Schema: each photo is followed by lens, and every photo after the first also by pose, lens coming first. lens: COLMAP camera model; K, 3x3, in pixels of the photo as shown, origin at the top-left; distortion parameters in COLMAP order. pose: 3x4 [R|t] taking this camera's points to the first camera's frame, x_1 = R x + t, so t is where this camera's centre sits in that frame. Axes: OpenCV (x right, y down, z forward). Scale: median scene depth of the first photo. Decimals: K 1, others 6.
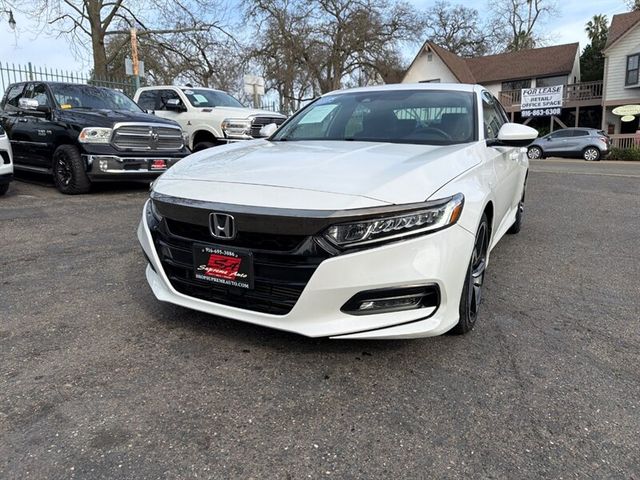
lens RADIAL K [[452.7, 0, 320.4], [0, 452.7, 239.9], [0, 0, 1]] dist [0.022981, -0.032724]
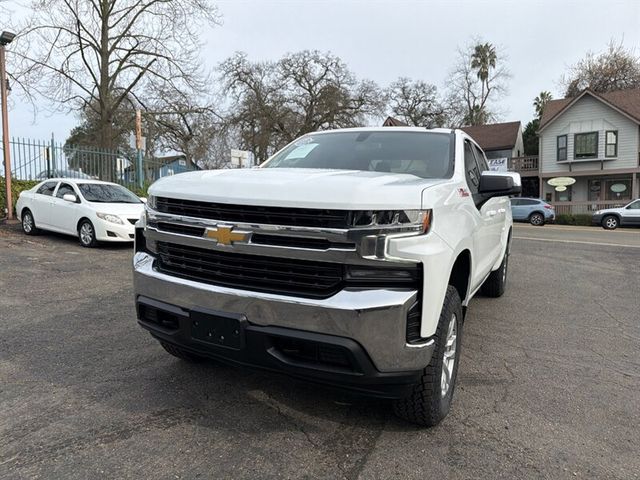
lens RADIAL K [[452.7, 0, 320.0], [0, 452.7, 245.7], [0, 0, 1]] dist [0.022981, -0.032724]
pose [[0.997889, 0.009953, 0.064169, -0.004981], [-0.002801, 0.993861, -0.110598, 0.004477], [-0.064875, 0.110185, 0.991792, -0.056399]]
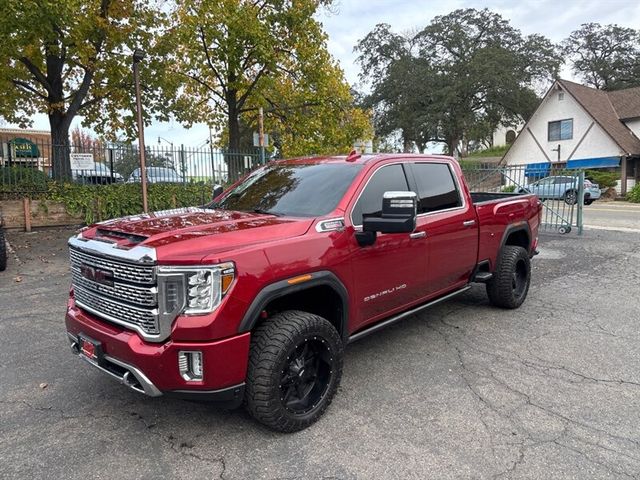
lens RADIAL K [[485.9, 0, 319.2], [0, 485.9, 245.1], [0, 0, 1]] dist [0.046014, -0.048876]
pose [[0.964188, 0.015085, -0.264792, 0.027681], [-0.034861, 0.996928, -0.070142, -0.008381], [0.262920, 0.076861, 0.961751, -0.056293]]
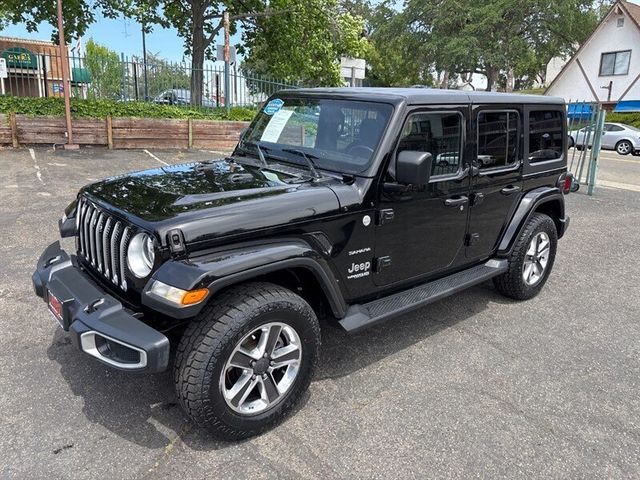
lens RADIAL K [[491.4, 0, 318.8], [0, 491.4, 239.0], [0, 0, 1]] dist [0.020012, -0.023678]
pose [[0.935758, 0.116088, -0.332989, 0.064809], [-0.102912, 0.993056, 0.057001, -0.021981], [0.337294, -0.019071, 0.941206, 0.020506]]
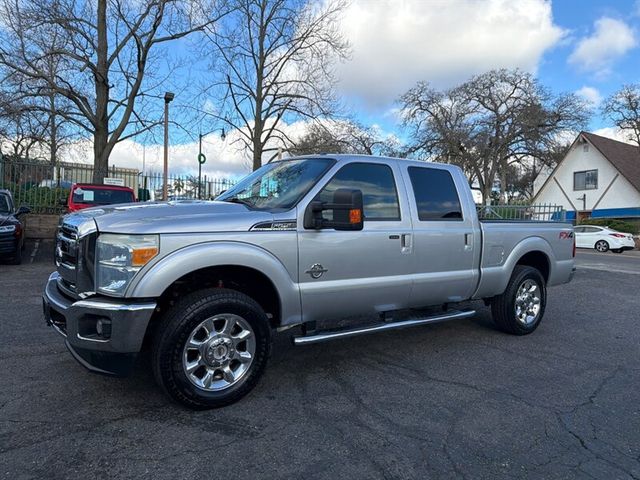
lens RADIAL K [[452.7, 0, 318.9], [0, 452.7, 241.5], [0, 0, 1]] dist [0.022981, -0.032724]
pose [[0.923942, 0.036799, -0.380758, 0.072325], [-0.102962, 0.982552, -0.154886, -0.000072], [0.368415, 0.182309, 0.911610, -0.039184]]
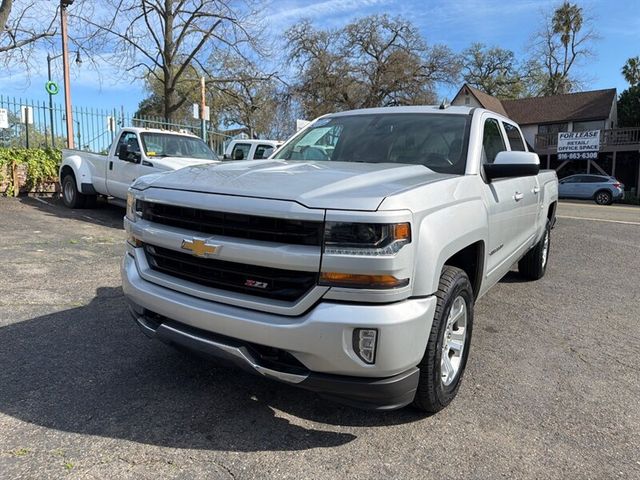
lens RADIAL K [[452.7, 0, 321.2], [0, 452.7, 245.8], [0, 0, 1]] dist [0.022981, -0.032724]
pose [[0.997631, 0.036958, -0.058016, -0.014438], [-0.039991, 0.997845, -0.052018, -0.002773], [0.055968, 0.054215, 0.996960, -0.024801]]
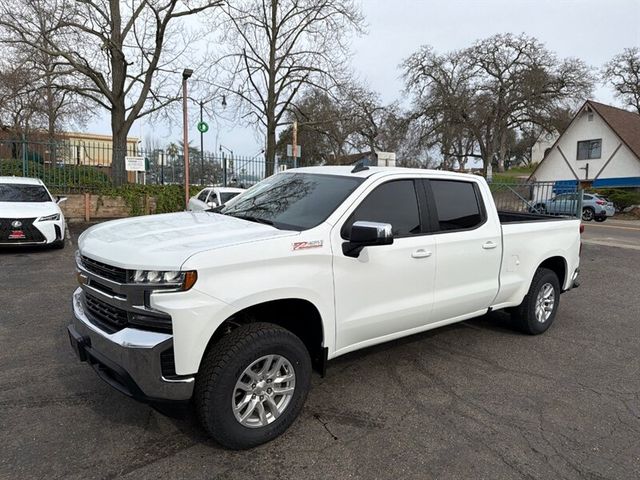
lens RADIAL K [[452.7, 0, 321.7], [0, 452.7, 245.4], [0, 0, 1]] dist [0.022981, -0.032724]
pose [[0.932121, 0.062176, -0.356770, 0.054227], [-0.093150, 0.993168, -0.070285, -0.006992], [0.349962, 0.098747, 0.931545, -0.059149]]
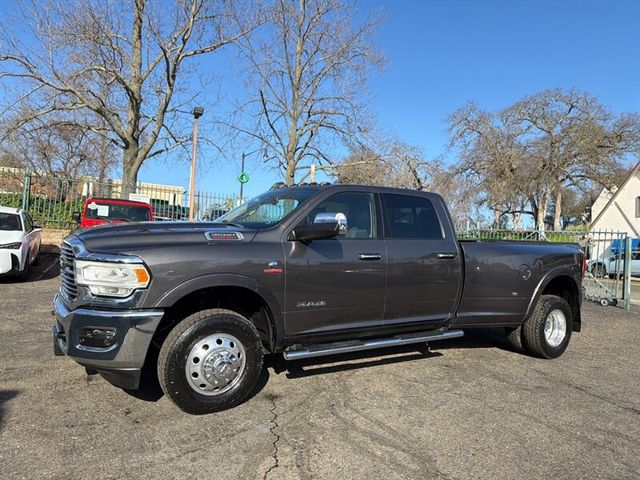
lens RADIAL K [[452.7, 0, 323.9], [0, 452.7, 242.1], [0, 0, 1]] dist [0.022981, -0.032724]
pose [[0.884537, 0.041226, -0.464644, 0.073429], [-0.143946, 0.971598, -0.187823, -0.007548], [0.443704, 0.233020, 0.865349, -0.009926]]
